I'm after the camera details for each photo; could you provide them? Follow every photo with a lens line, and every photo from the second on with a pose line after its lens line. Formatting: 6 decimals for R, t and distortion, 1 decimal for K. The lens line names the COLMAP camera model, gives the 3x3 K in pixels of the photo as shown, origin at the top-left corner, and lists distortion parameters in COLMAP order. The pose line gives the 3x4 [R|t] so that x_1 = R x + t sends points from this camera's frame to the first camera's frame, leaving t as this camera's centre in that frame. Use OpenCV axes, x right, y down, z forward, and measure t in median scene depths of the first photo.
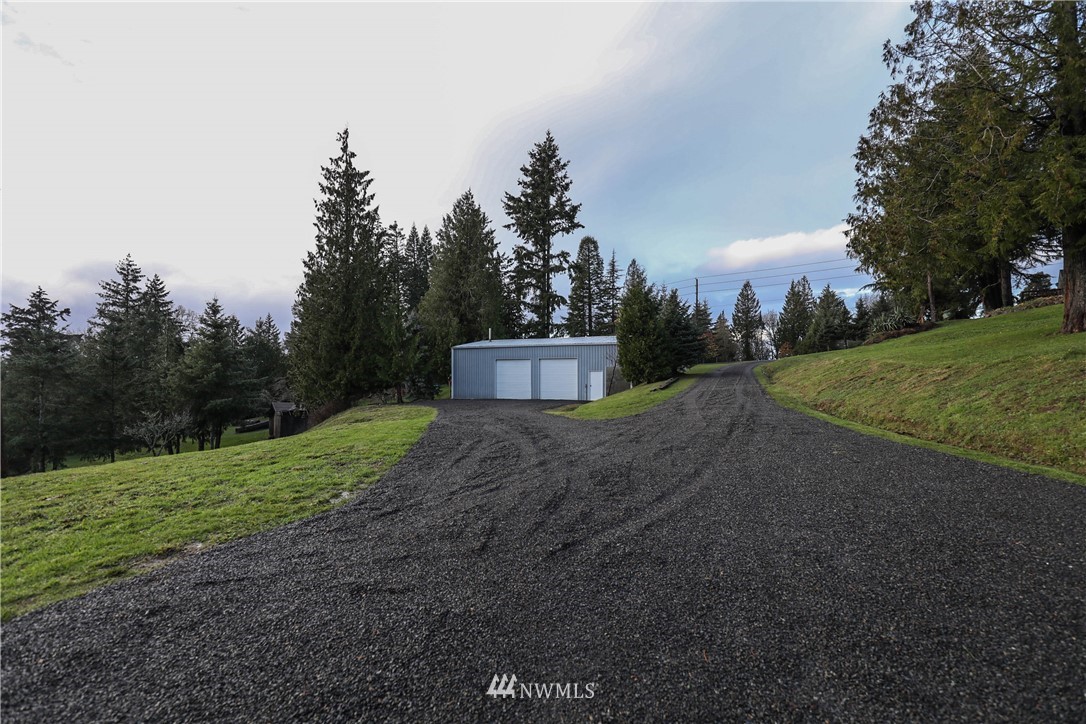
lens RADIAL K [[494.2, 0, 532.4], [0, 494.2, 363.7], [0, 0, 1]] dist [-0.024060, 0.000824]
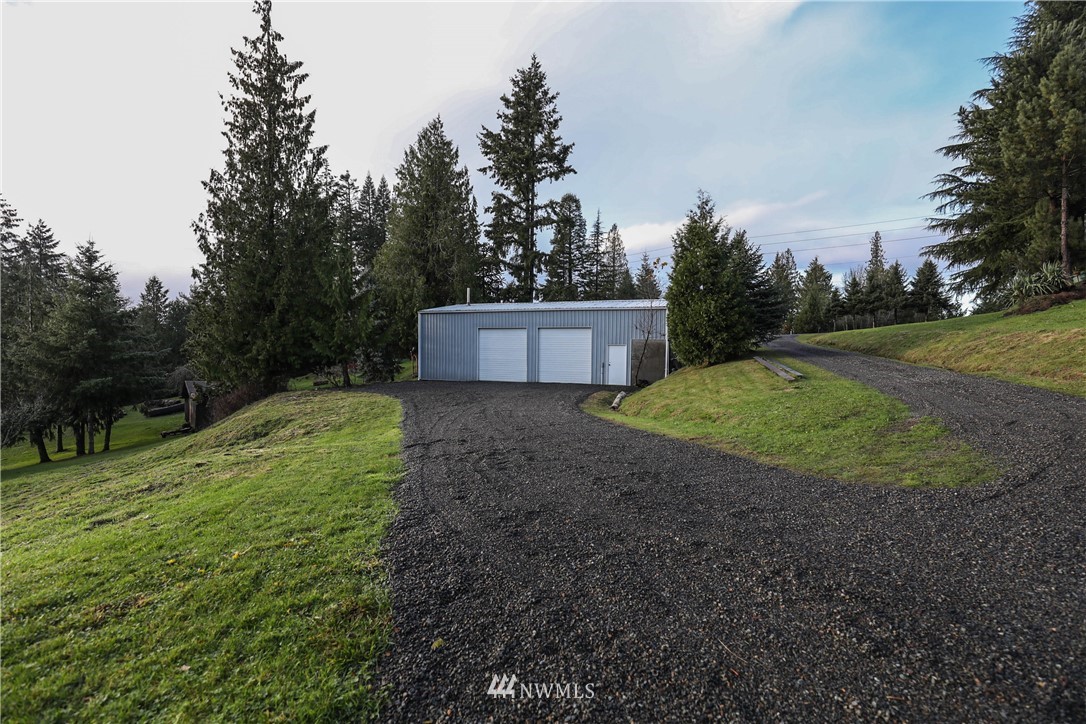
lens RADIAL K [[494.2, 0, 532.4], [0, 494.2, 363.7], [0, 0, 1]] dist [-0.024060, 0.000824]
pose [[0.996692, 0.008261, 0.080852, -0.034292], [-0.012465, 0.998589, 0.051629, 0.003617], [-0.080311, -0.052466, 0.995388, 0.160018]]
